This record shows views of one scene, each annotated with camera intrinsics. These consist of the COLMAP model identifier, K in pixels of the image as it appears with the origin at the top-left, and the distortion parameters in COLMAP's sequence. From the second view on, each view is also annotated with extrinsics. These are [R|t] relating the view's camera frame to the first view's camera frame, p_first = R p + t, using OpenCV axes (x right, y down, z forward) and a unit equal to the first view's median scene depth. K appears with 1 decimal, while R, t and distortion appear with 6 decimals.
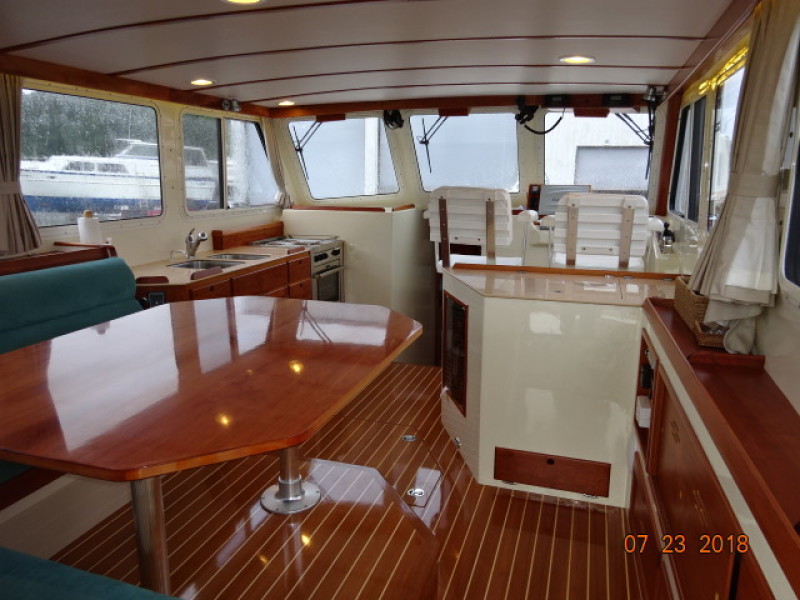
lens RADIAL K [[587.9, 0, 400.5], [0, 587.9, 299.2], [0, 0, 1]] dist [0.002836, -0.009664]
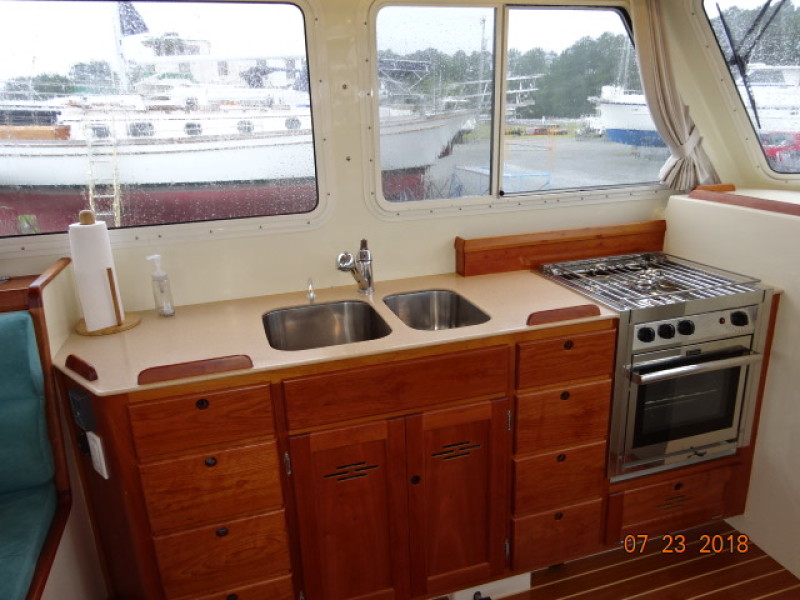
lens RADIAL K [[587.9, 0, 400.5], [0, 587.9, 299.2], [0, 0, 1]] dist [0.002836, -0.009664]
pose [[0.564211, 0.226010, -0.794094, 0.073451], [-0.132575, 0.974123, 0.183053, -0.135211], [0.814917, 0.001997, 0.579575, 0.581689]]
